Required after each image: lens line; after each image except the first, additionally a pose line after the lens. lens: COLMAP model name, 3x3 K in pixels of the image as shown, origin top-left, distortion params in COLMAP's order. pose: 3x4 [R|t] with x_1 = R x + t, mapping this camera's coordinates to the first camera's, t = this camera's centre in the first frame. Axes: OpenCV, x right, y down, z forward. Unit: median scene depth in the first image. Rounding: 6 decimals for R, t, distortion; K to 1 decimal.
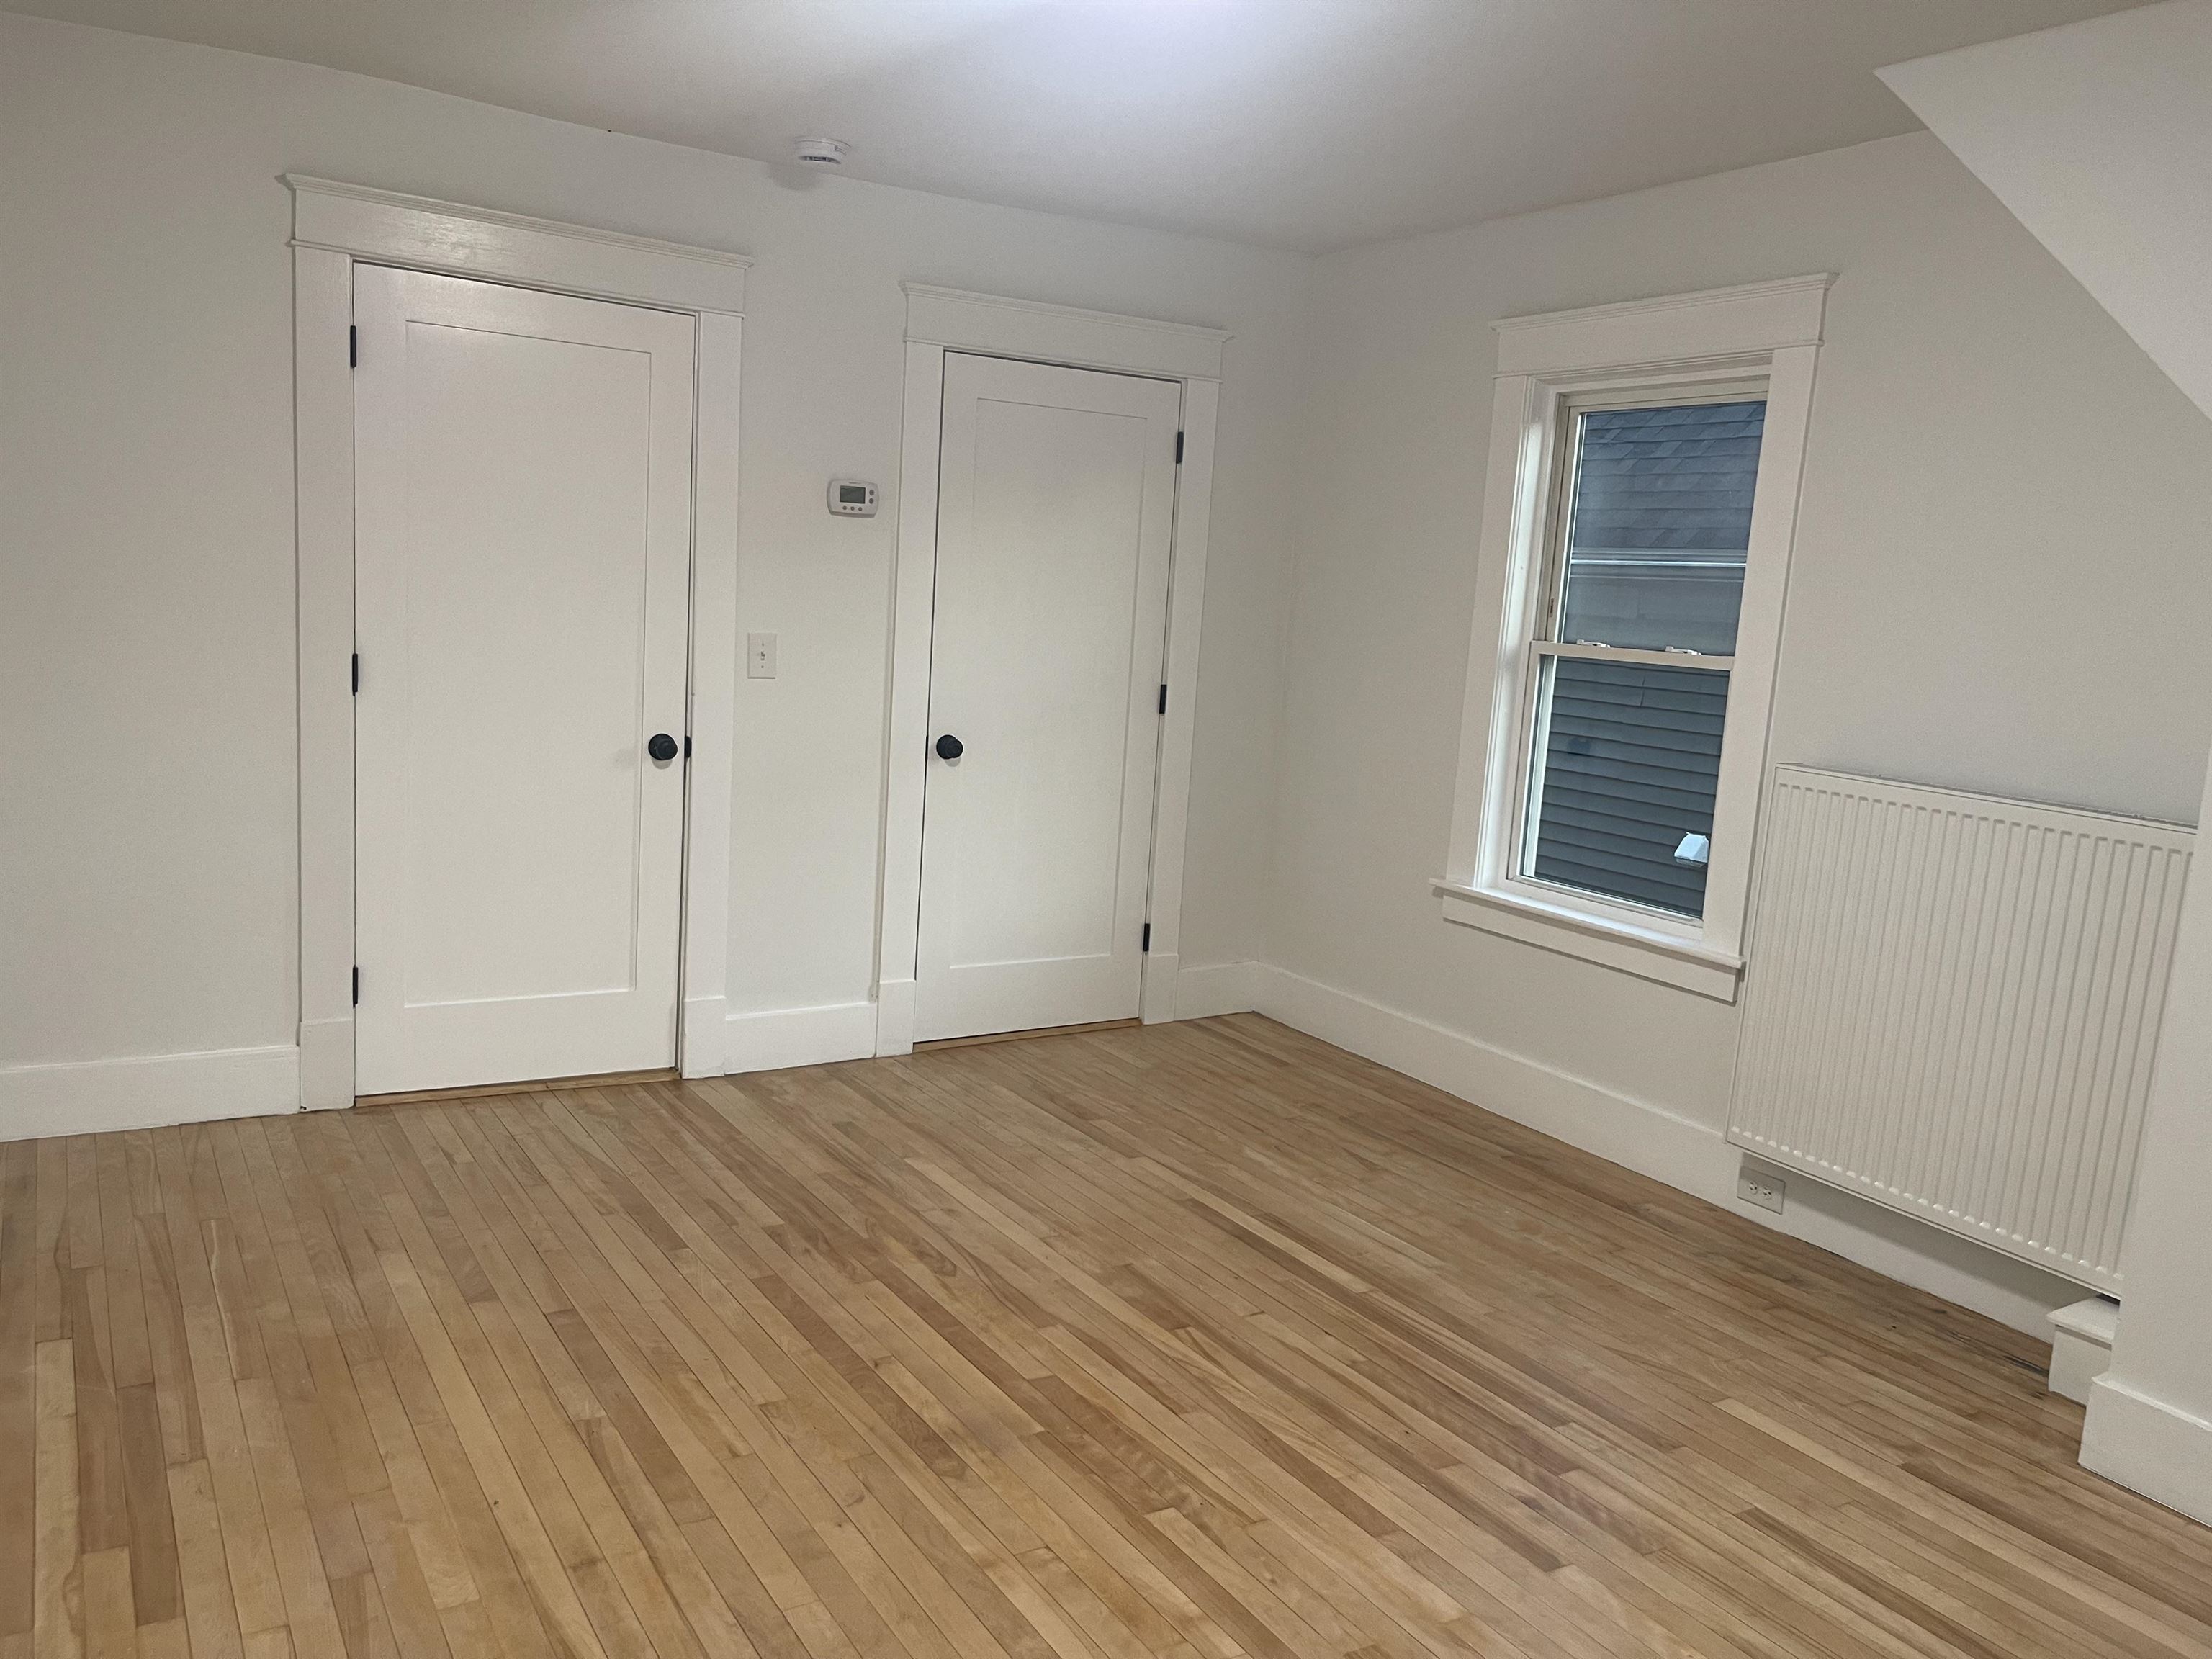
lens RADIAL K [[1670.8, 0, 1099.5], [0, 1670.8, 827.0], [0, 0, 1]] dist [0.004459, -0.015044]
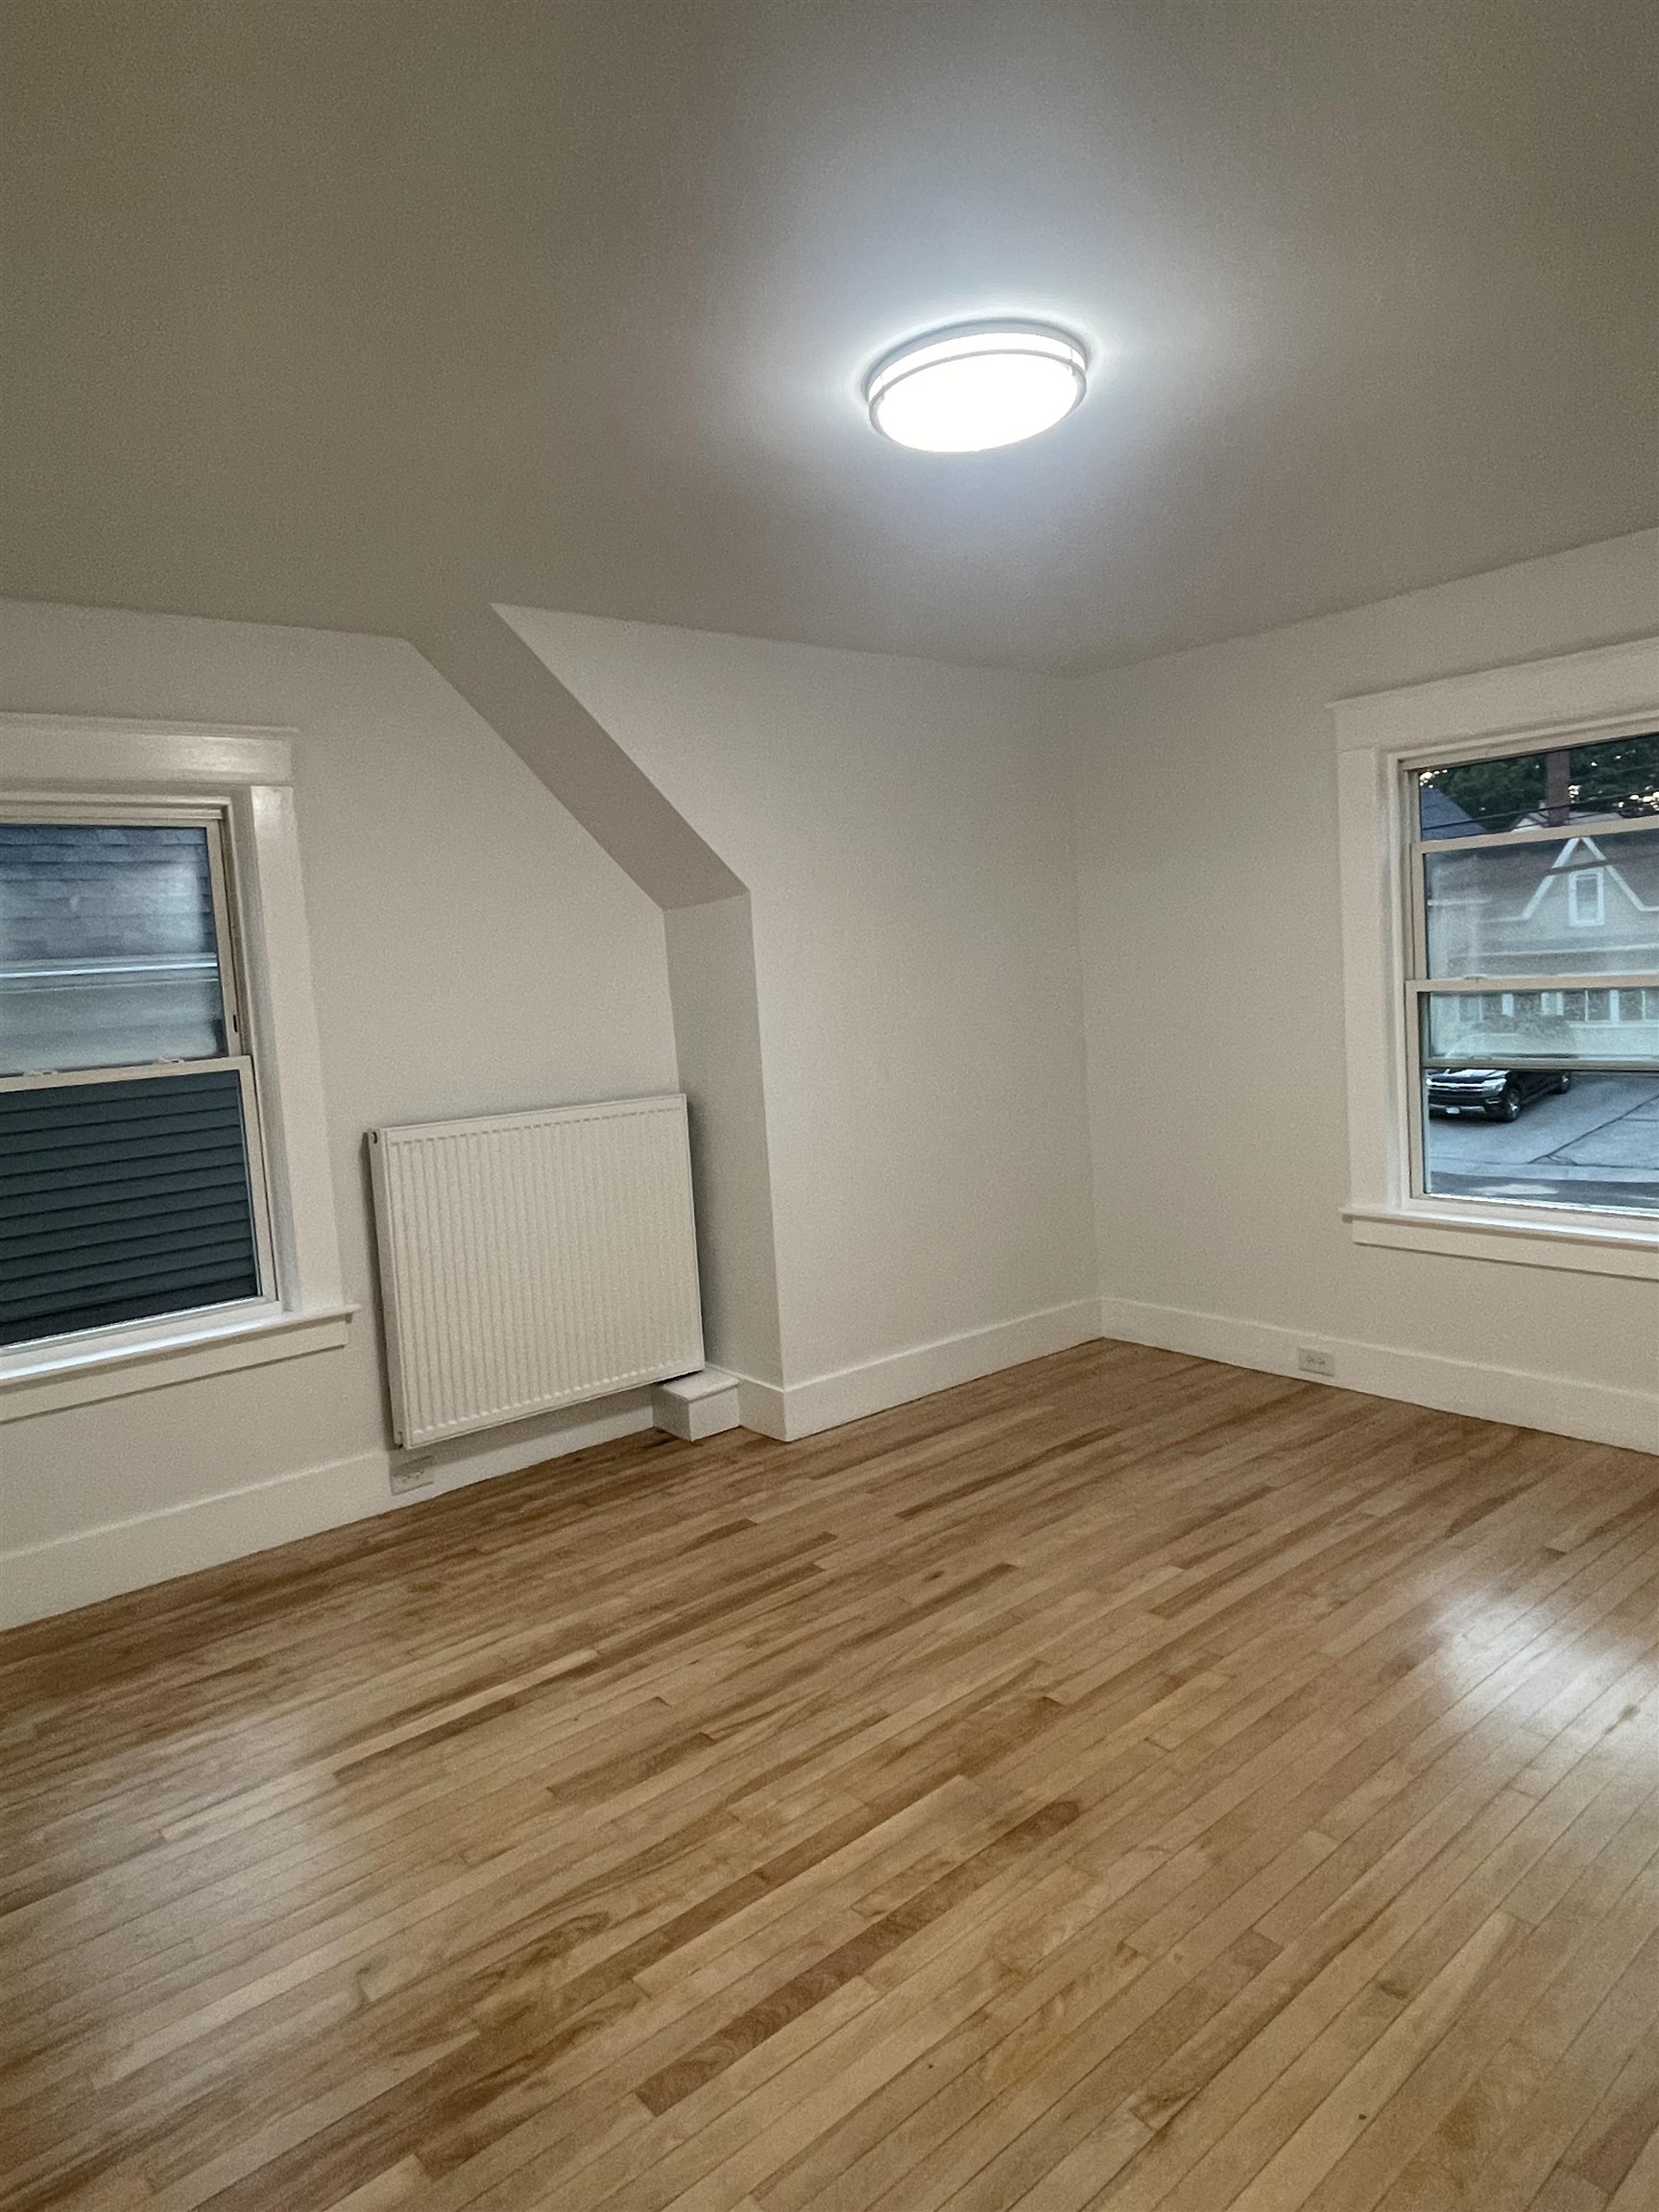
lens RADIAL K [[1339.2, 0, 812.1], [0, 1339.2, 1082.6], [0, 0, 1]] dist [-0.008284, -0.001293]
pose [[-0.139693, -0.134959, 0.980955, -0.622499], [0.203058, 0.965710, 0.161778, -0.174510], [-0.969151, 0.221790, -0.107499, 0.845216]]
